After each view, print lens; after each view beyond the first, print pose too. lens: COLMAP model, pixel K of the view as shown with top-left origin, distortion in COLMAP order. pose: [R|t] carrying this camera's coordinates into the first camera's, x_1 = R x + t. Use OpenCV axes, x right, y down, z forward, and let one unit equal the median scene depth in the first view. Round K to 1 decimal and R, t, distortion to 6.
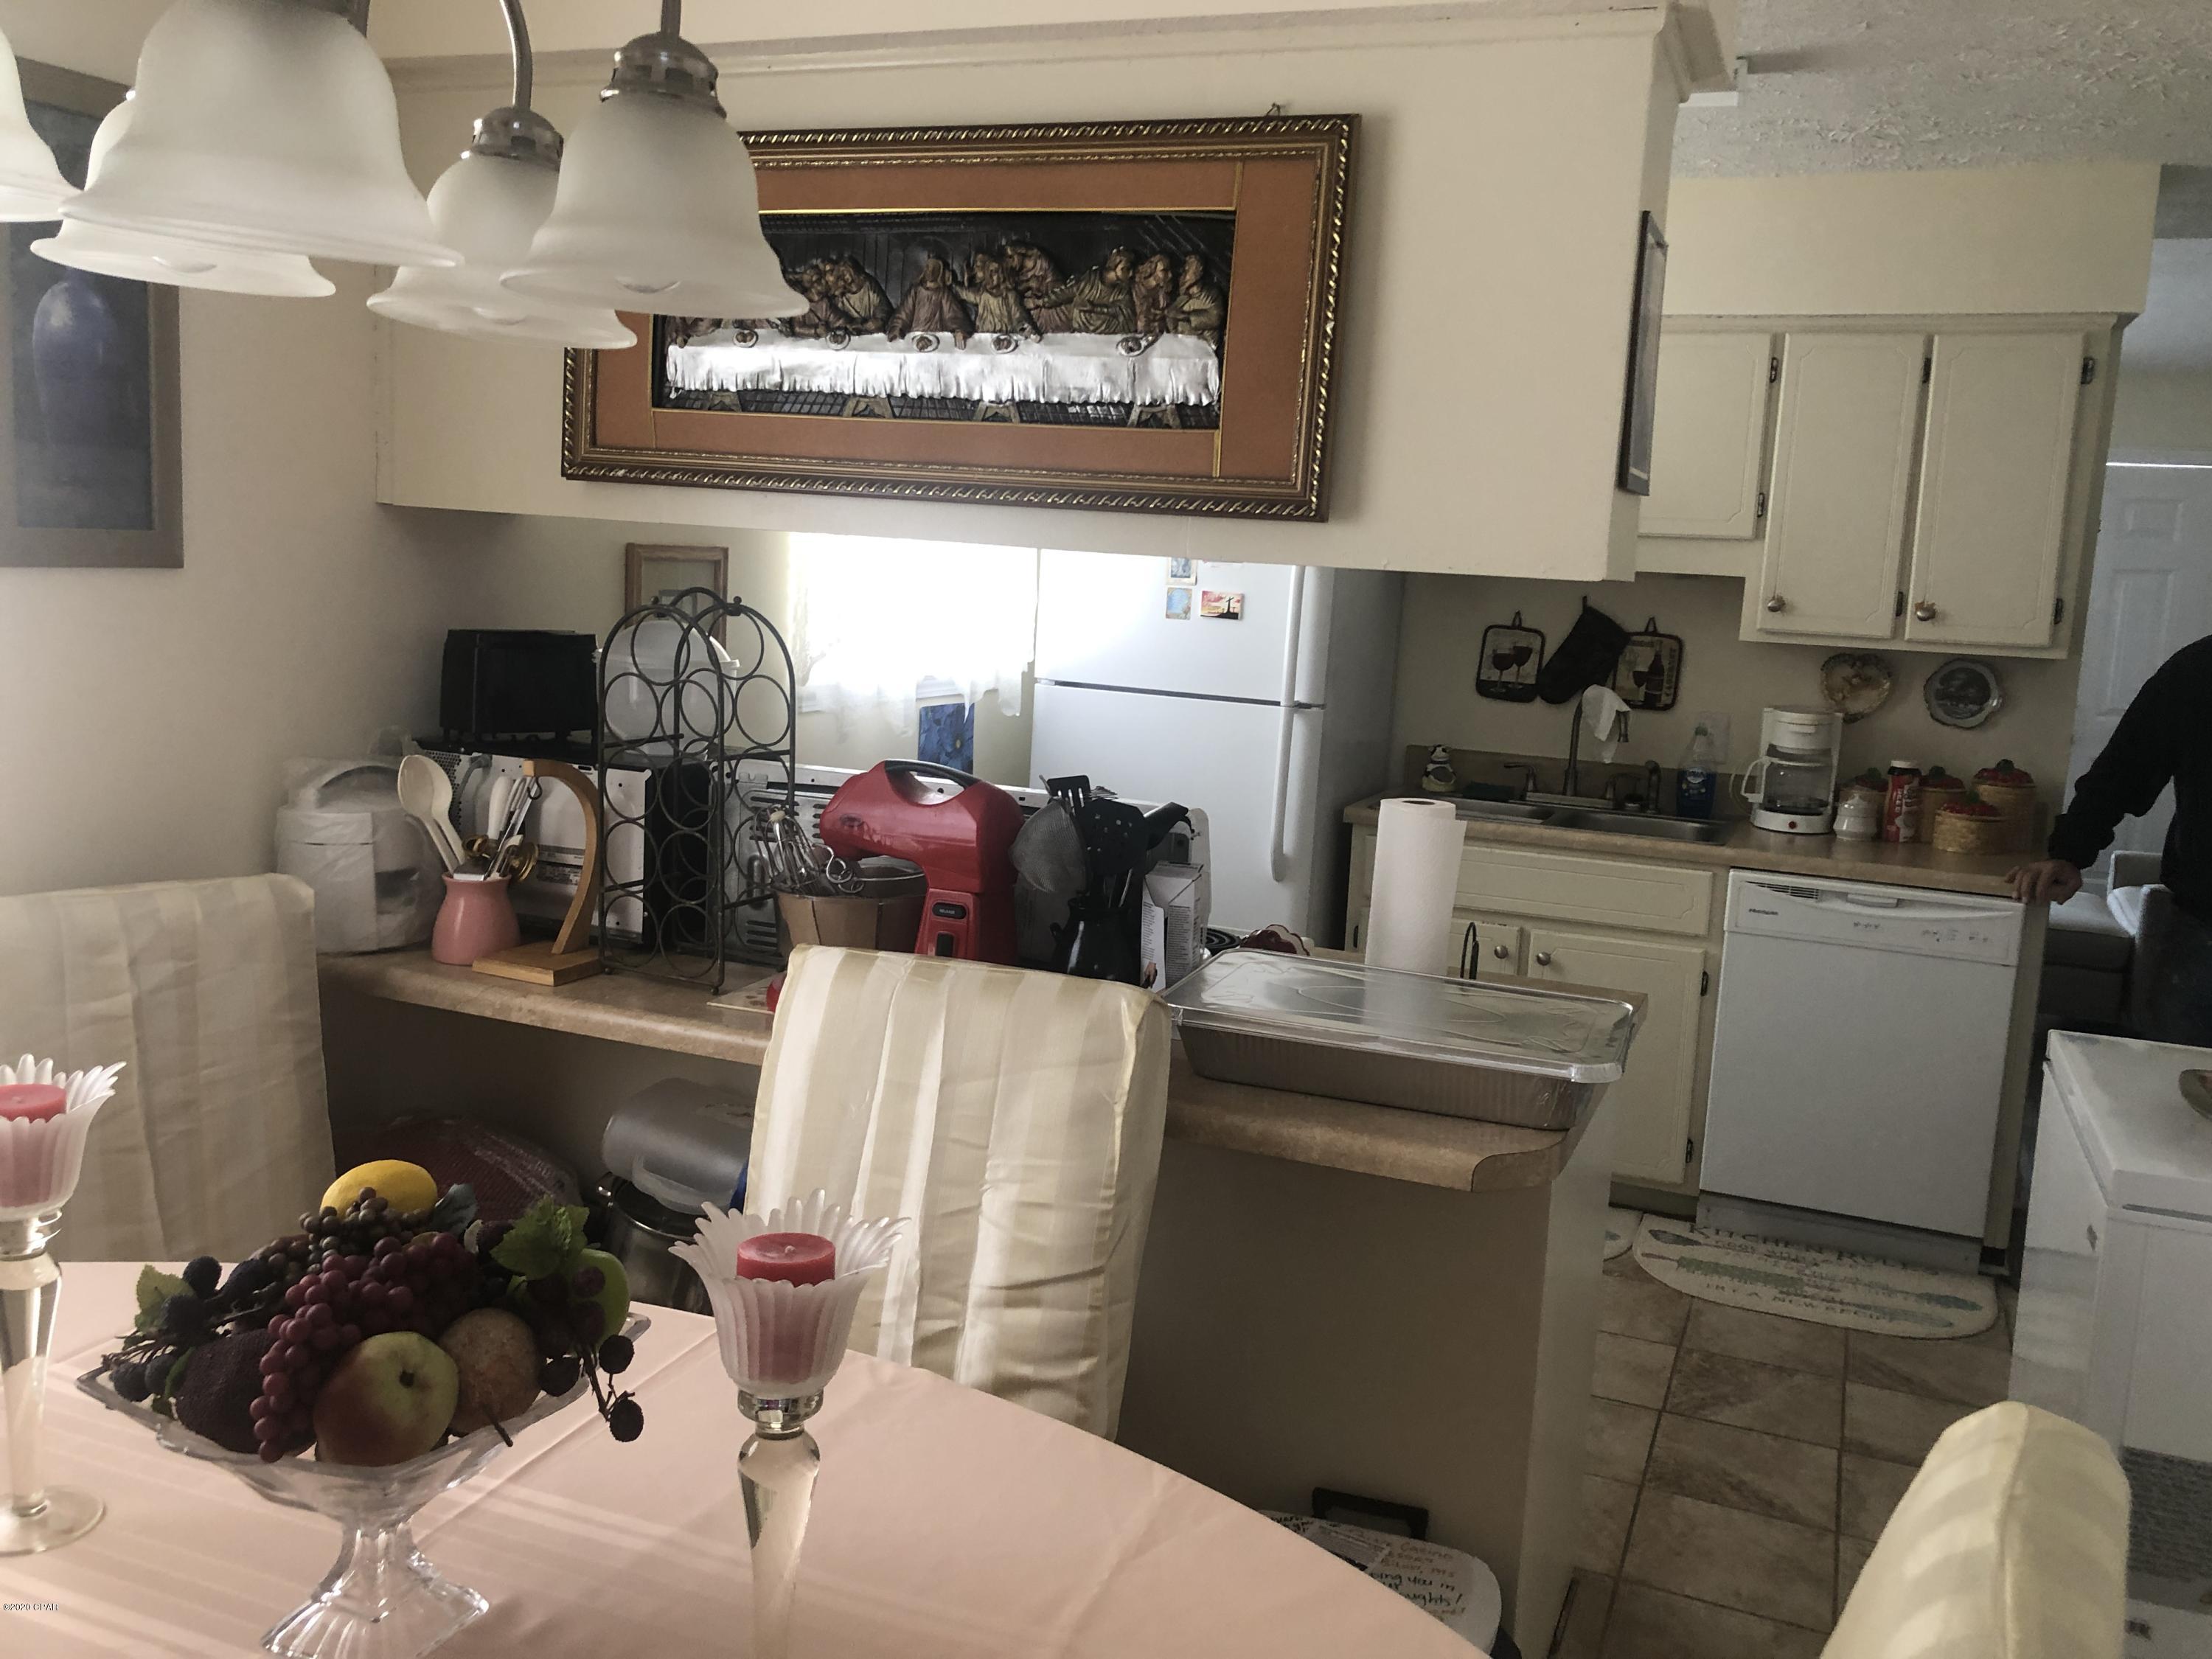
lens RADIAL K [[1873.8, 0, 1105.7], [0, 1873.8, 826.9], [0, 0, 1]] dist [0.005929, -0.000572]
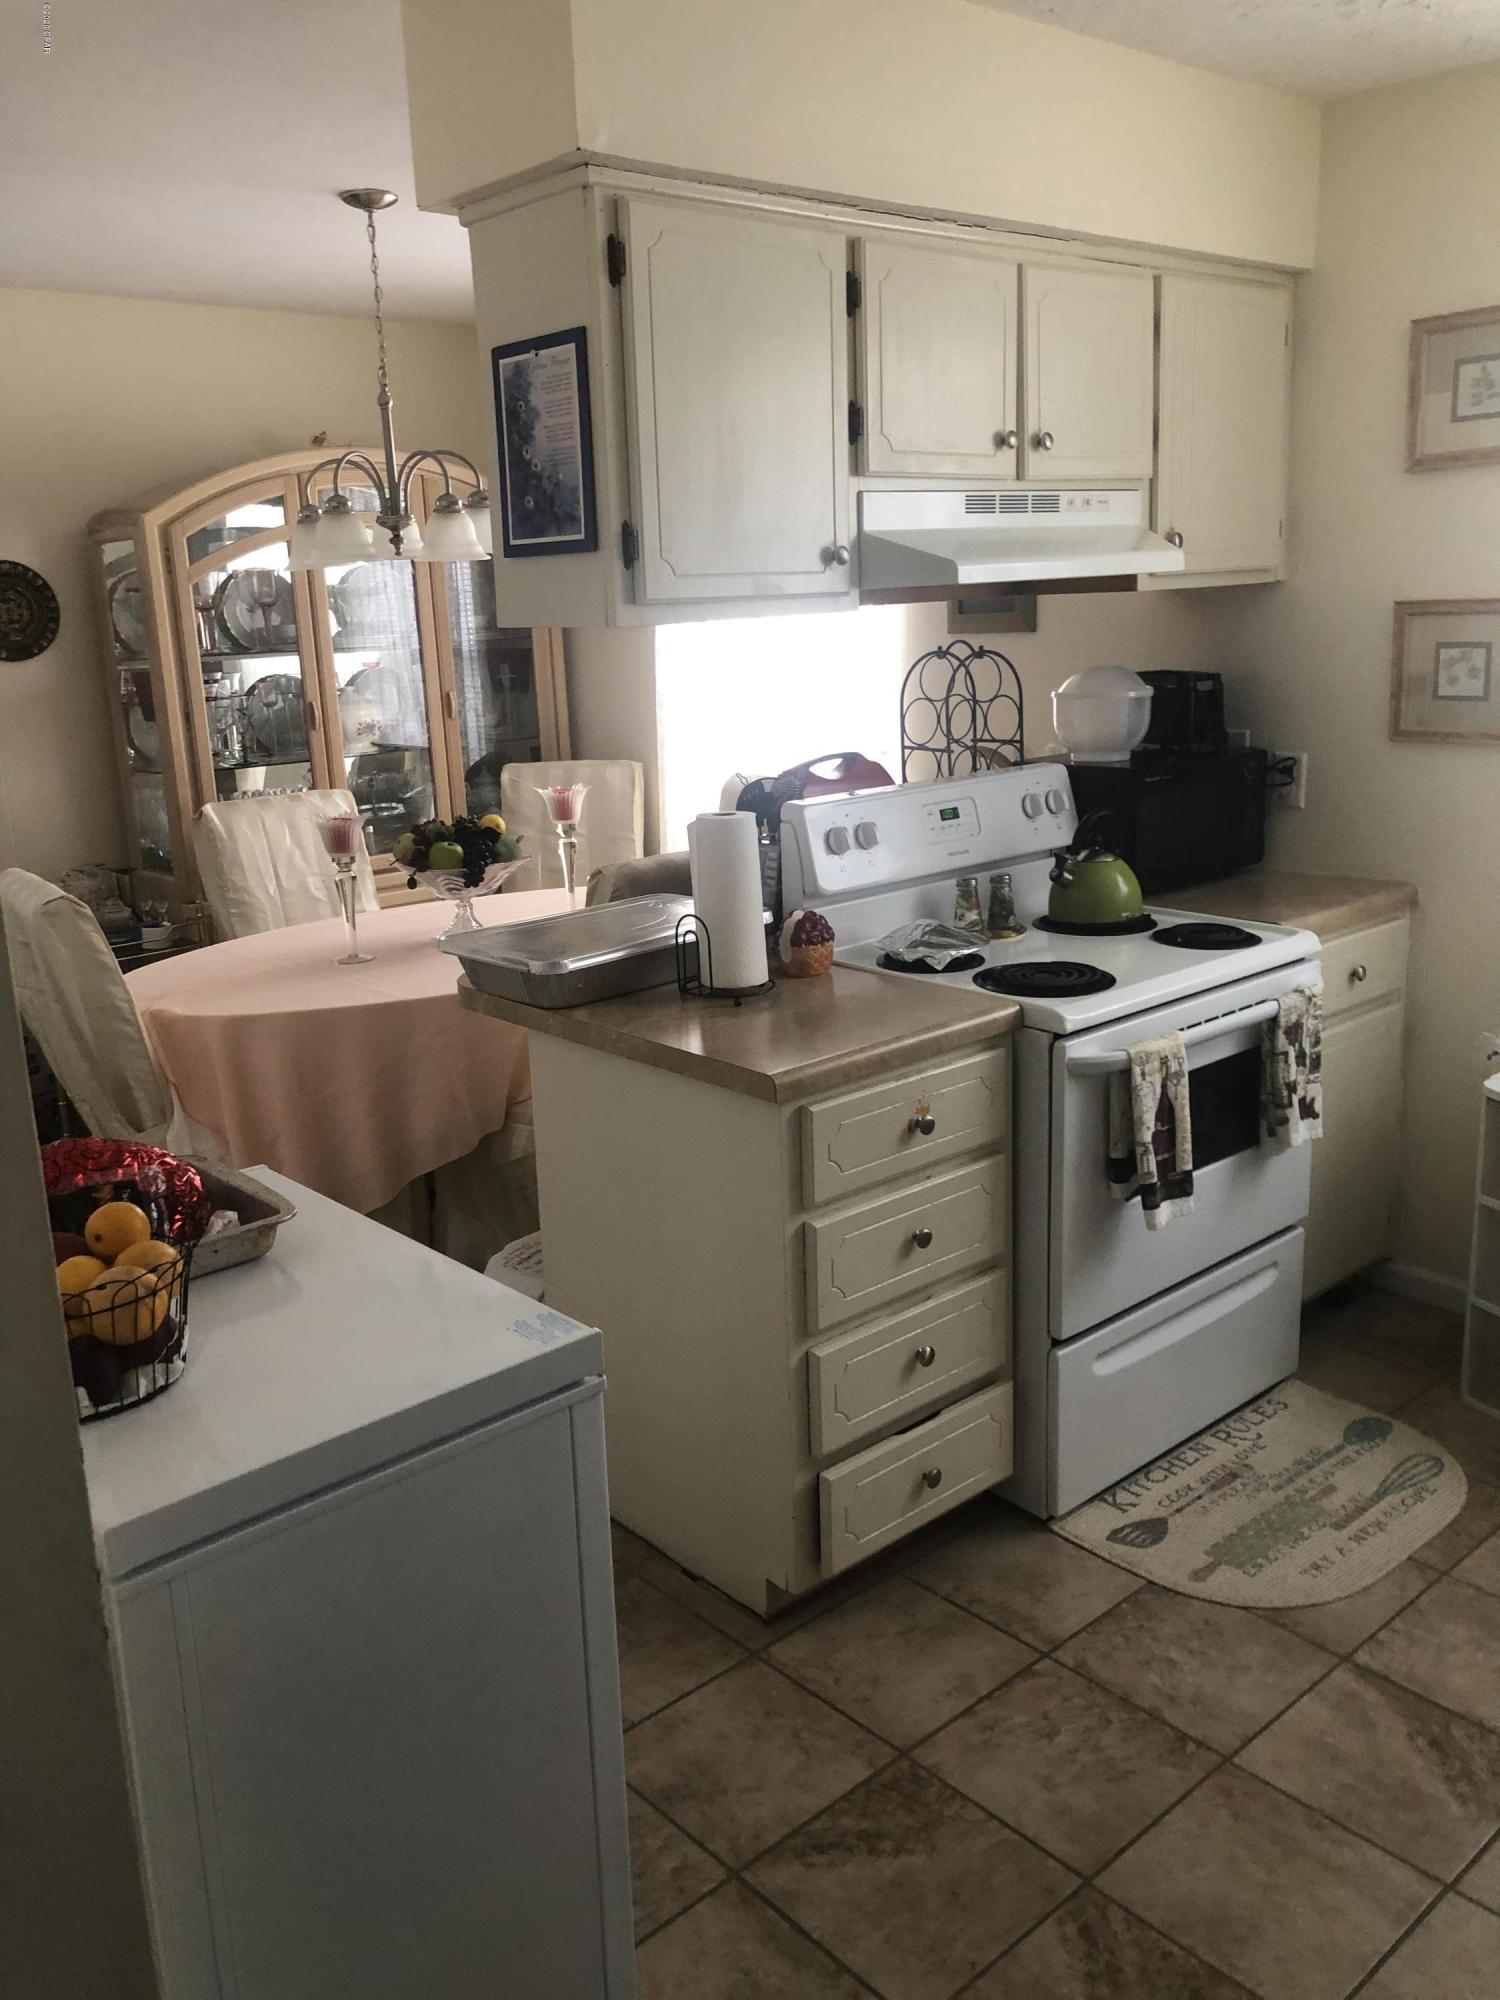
lens RADIAL K [[1634.8, 0, 748.1], [0, 1634.8, 1000.5], [0, 0, 1]] dist [0.037481, -0.015134]
pose [[-0.447865, 0.185870, -0.874568, 0.897321], [-0.116432, 0.957700, 0.263163, -0.144839], [0.886488, 0.219689, -0.407279, 1.181450]]
